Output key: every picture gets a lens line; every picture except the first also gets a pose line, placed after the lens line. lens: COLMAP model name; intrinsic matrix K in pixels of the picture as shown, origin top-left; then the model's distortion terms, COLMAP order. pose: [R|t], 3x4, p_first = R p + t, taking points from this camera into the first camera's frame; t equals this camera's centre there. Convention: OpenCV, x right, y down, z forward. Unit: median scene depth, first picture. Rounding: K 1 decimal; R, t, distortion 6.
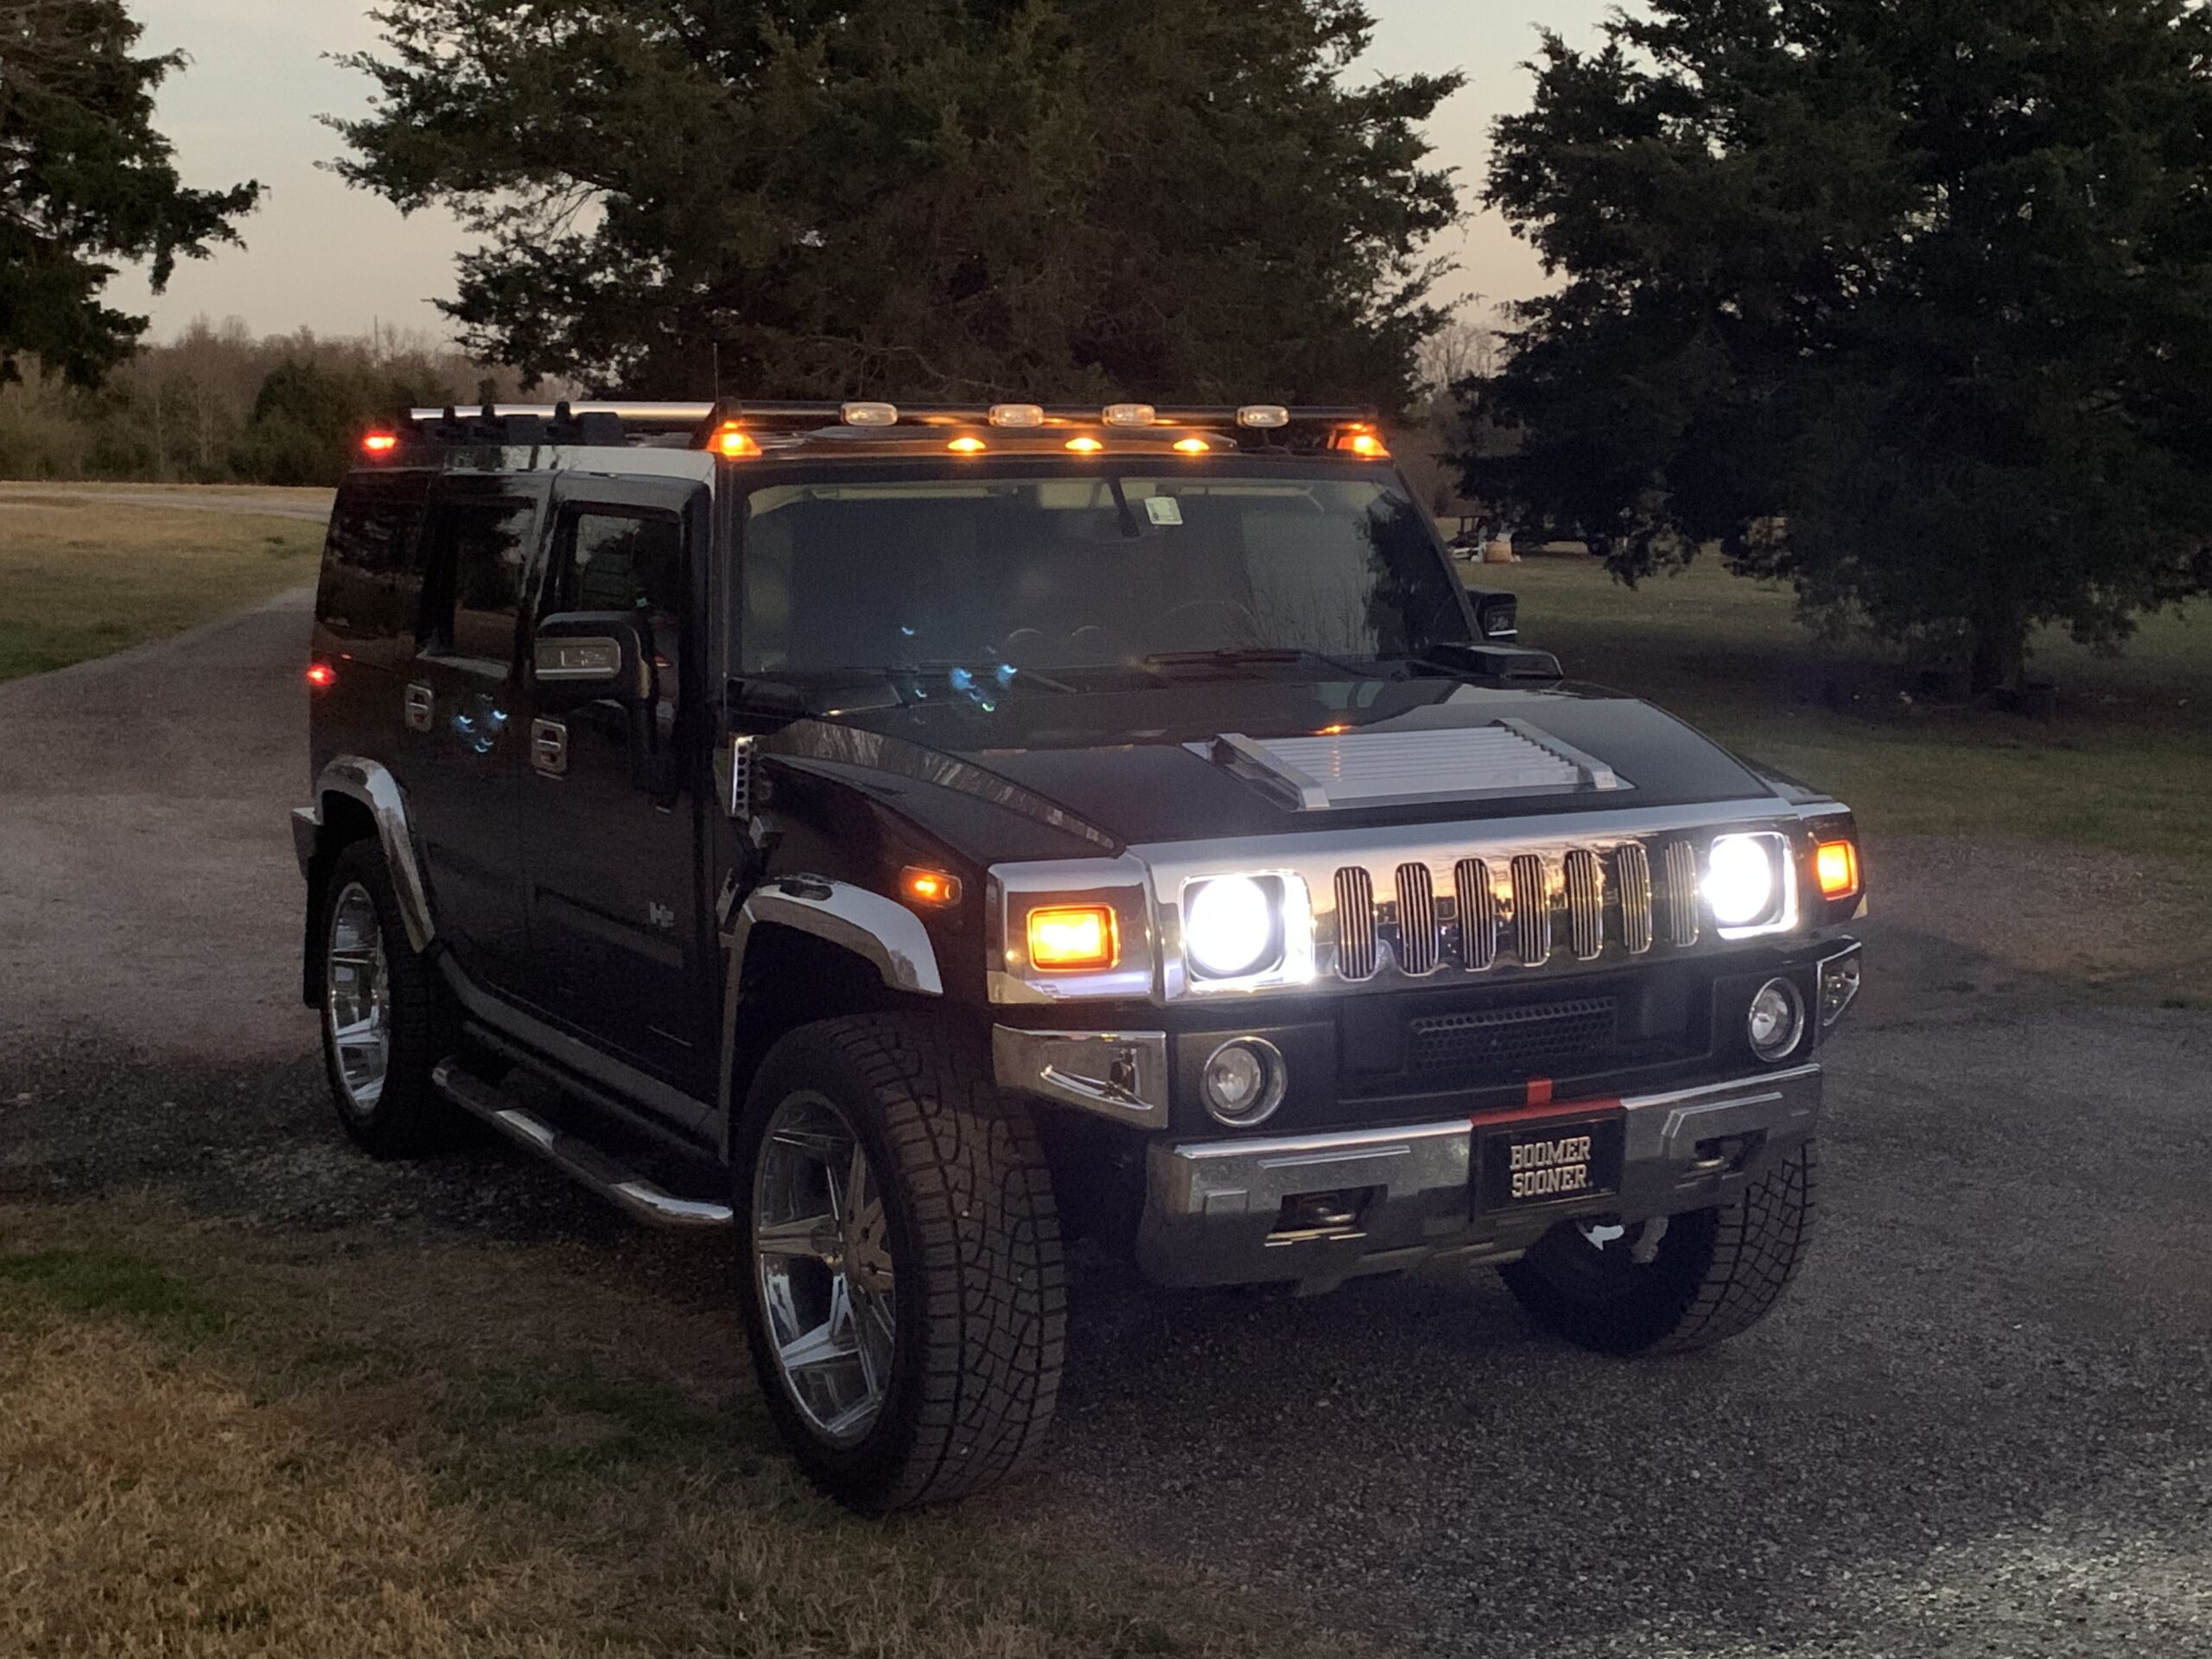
lens RADIAL K [[2798.5, 0, 1107.7], [0, 2798.5, 796.5], [0, 0, 1]] dist [0.148326, -0.415348]
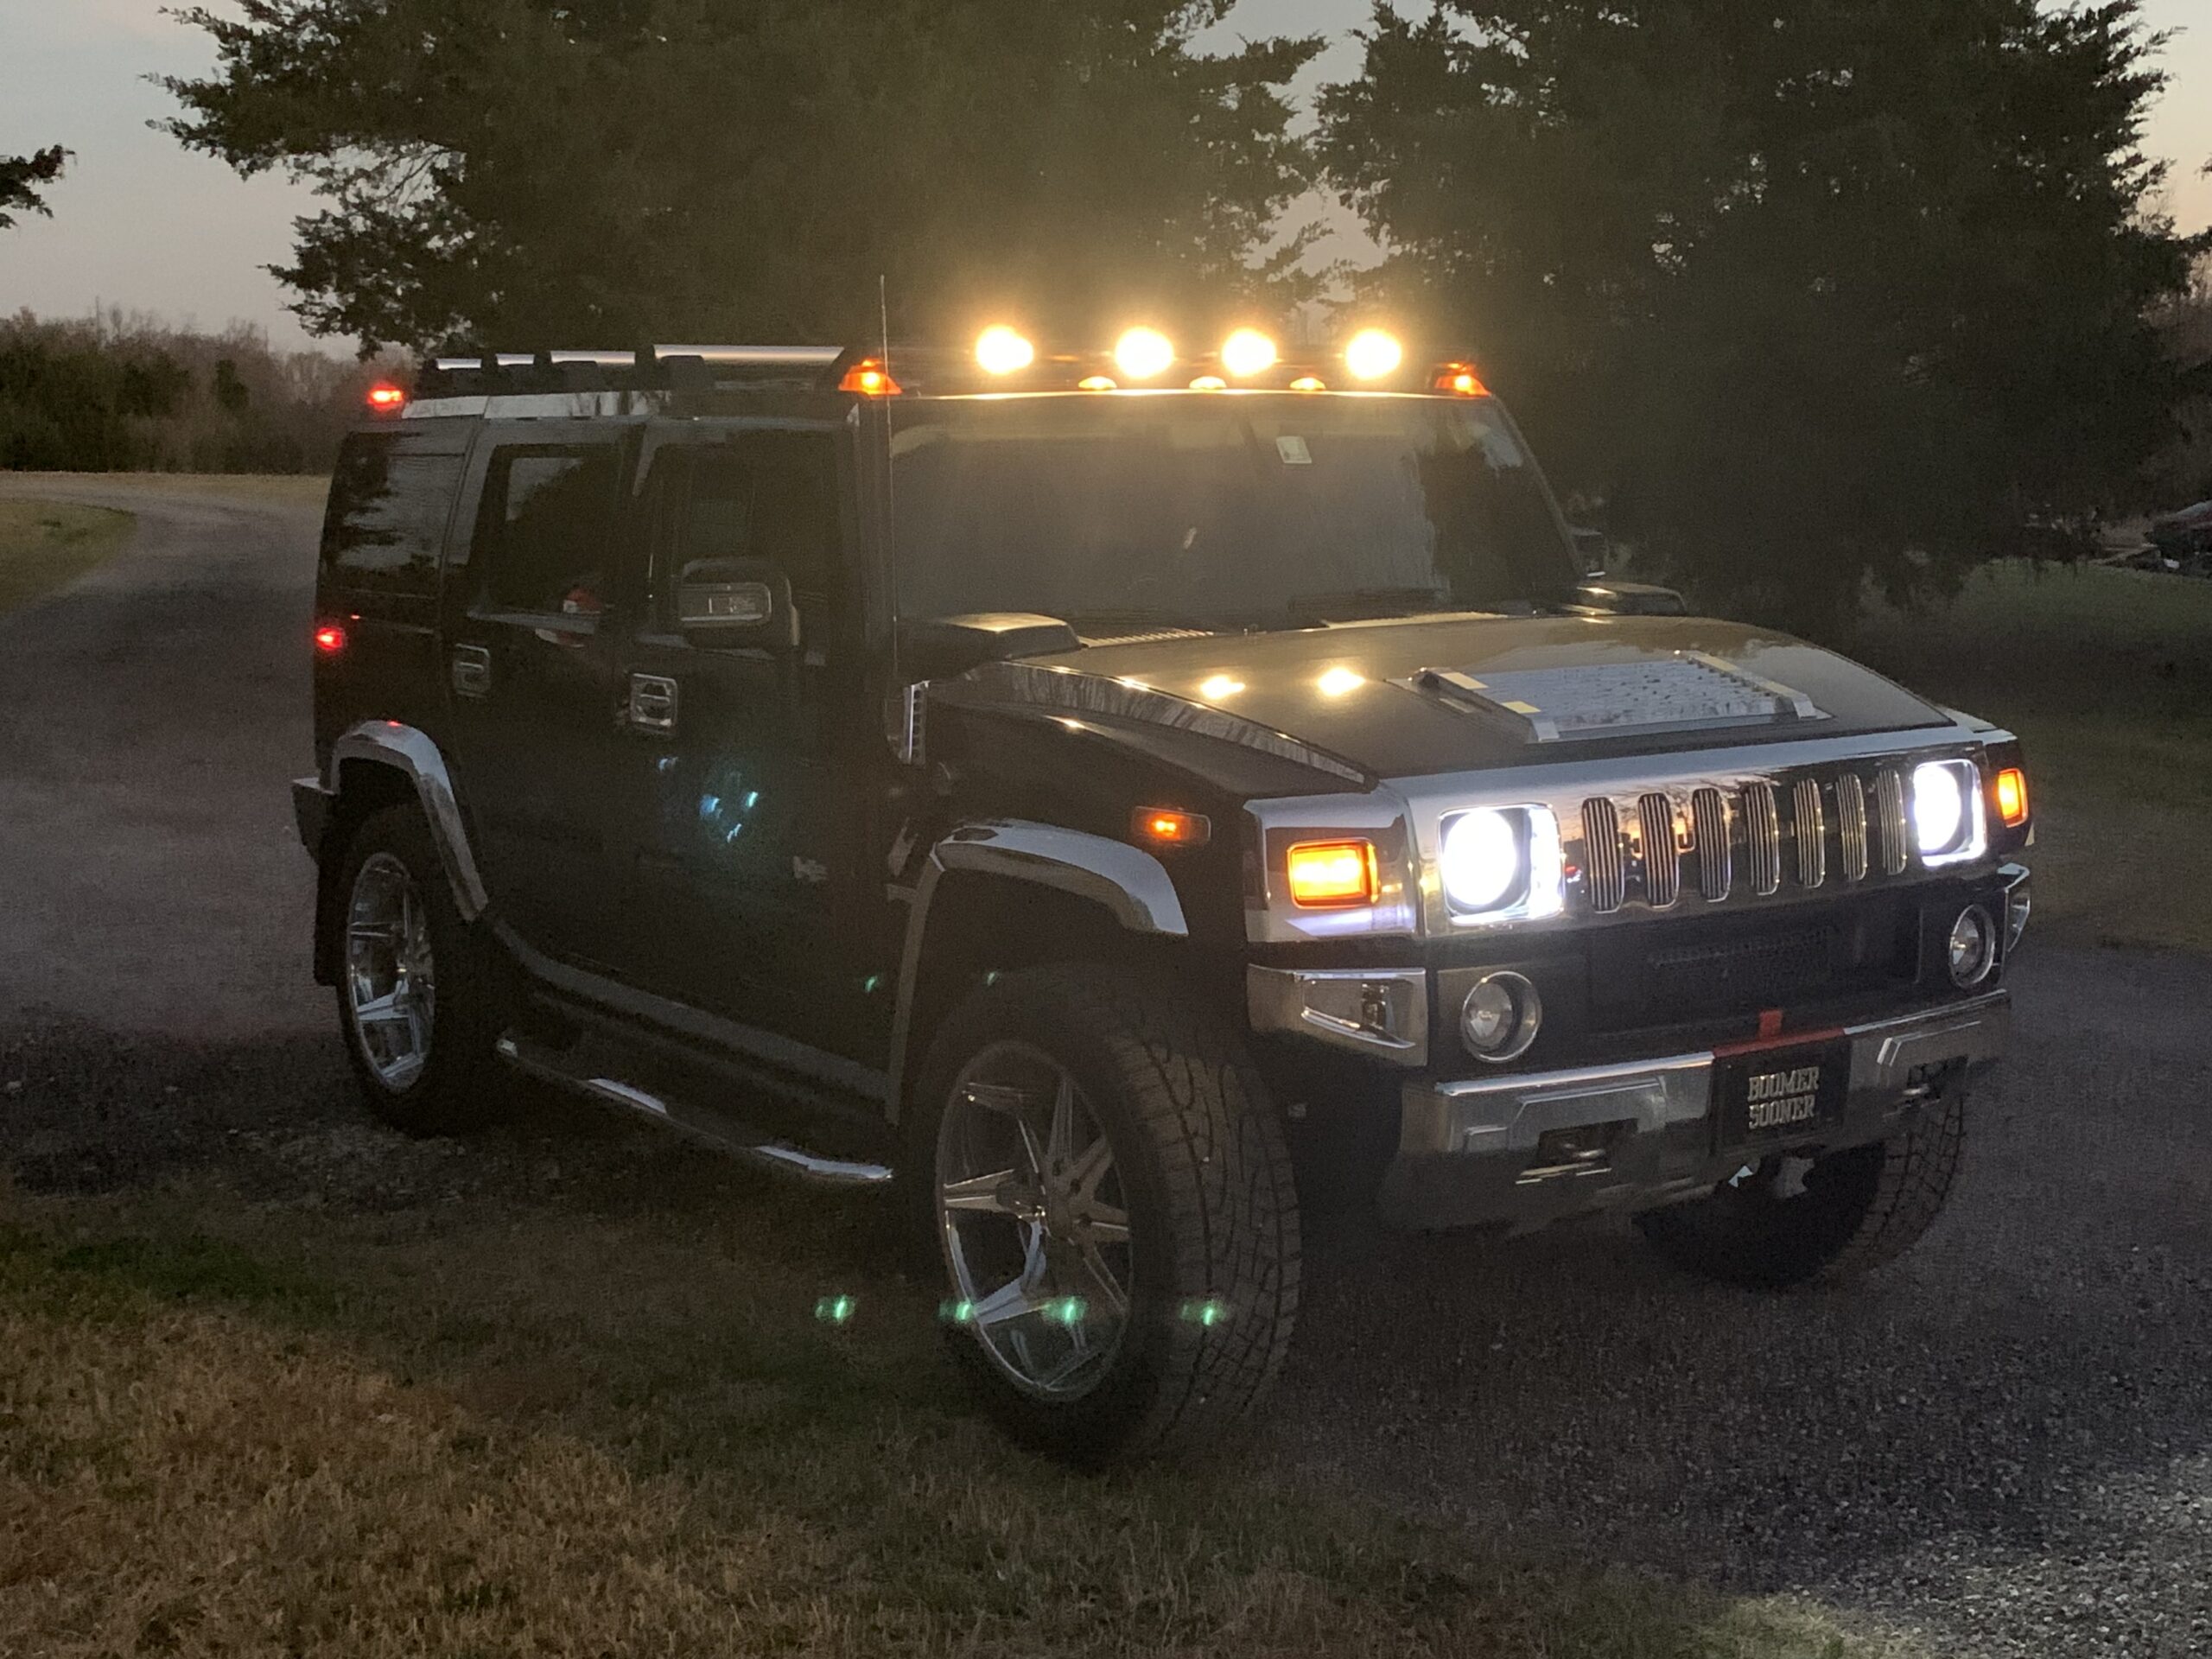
lens RADIAL K [[2801.0, 0, 1106.0], [0, 2801.0, 829.5], [0, 0, 1]] dist [0.151934, -0.459409]
pose [[0.995974, -0.019207, 0.087561, -0.140487], [0.017640, 0.999671, 0.018636, 0.011983], [-0.087891, -0.017016, 0.995985, 0.024142]]
